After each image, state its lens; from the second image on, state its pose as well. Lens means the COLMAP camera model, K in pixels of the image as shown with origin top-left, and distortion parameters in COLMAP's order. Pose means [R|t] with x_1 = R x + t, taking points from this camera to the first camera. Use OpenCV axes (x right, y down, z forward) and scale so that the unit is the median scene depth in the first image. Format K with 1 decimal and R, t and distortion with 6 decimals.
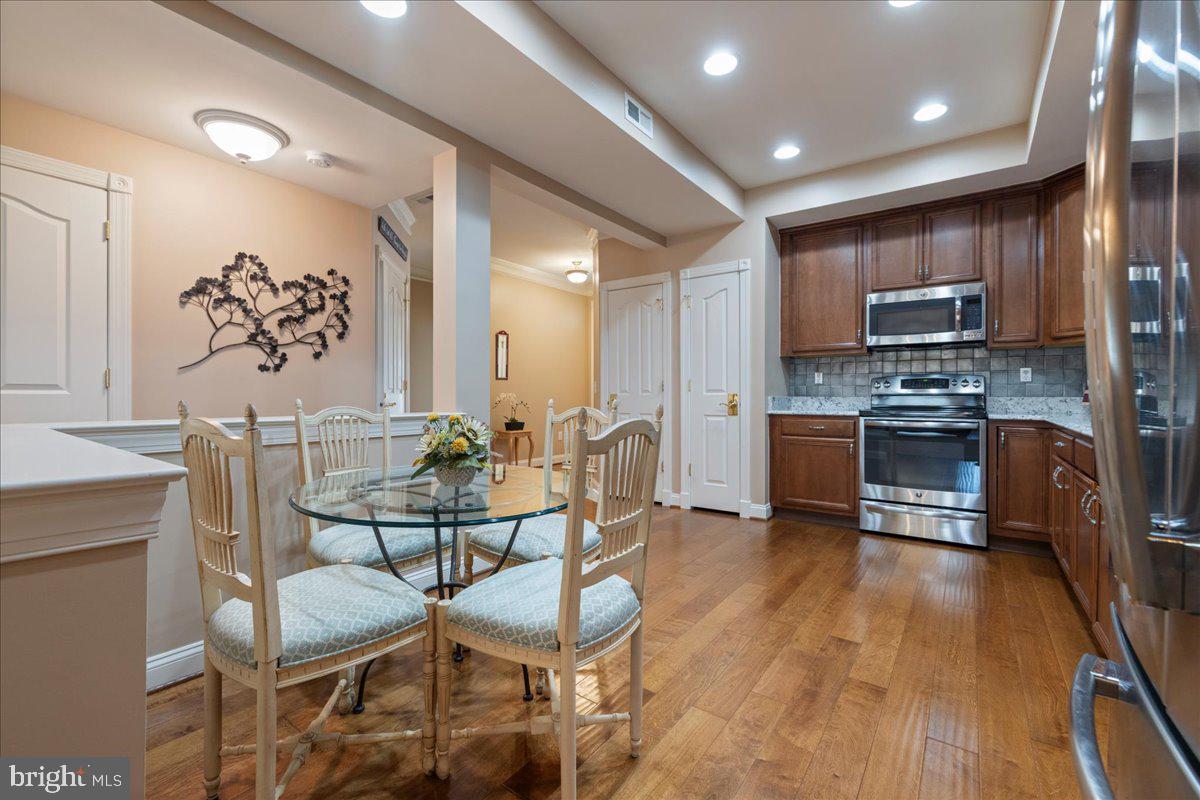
lens RADIAL K [[503.7, 0, 592.8], [0, 503.7, 399.8], [0, 0, 1]] dist [-0.001184, 0.000836]
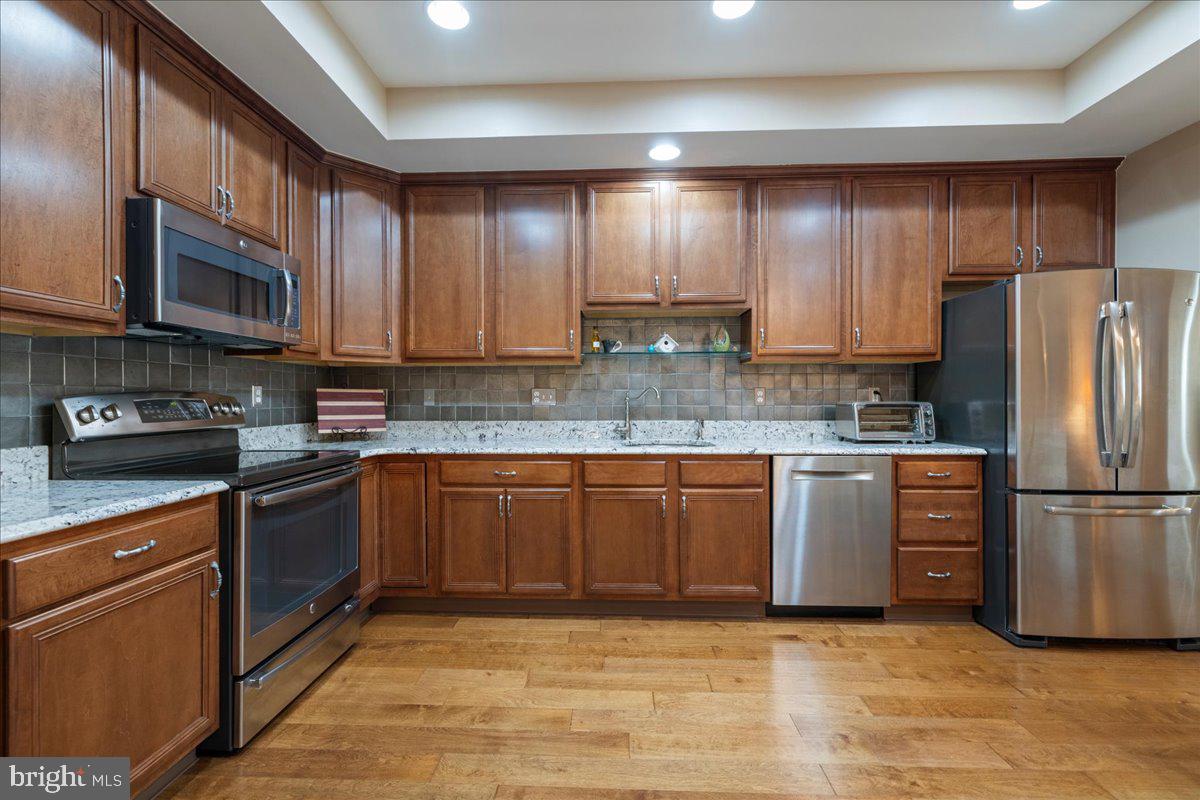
lens RADIAL K [[503.7, 0, 594.0], [0, 503.7, 400.5], [0, 0, 1]] dist [-0.001184, 0.000836]
pose [[-0.558605, -0.003057, 0.829428, -0.000089], [0.015044, 0.999791, 0.013817, -0.047230], [-0.829297, 0.020196, -0.558443, 1.036077]]
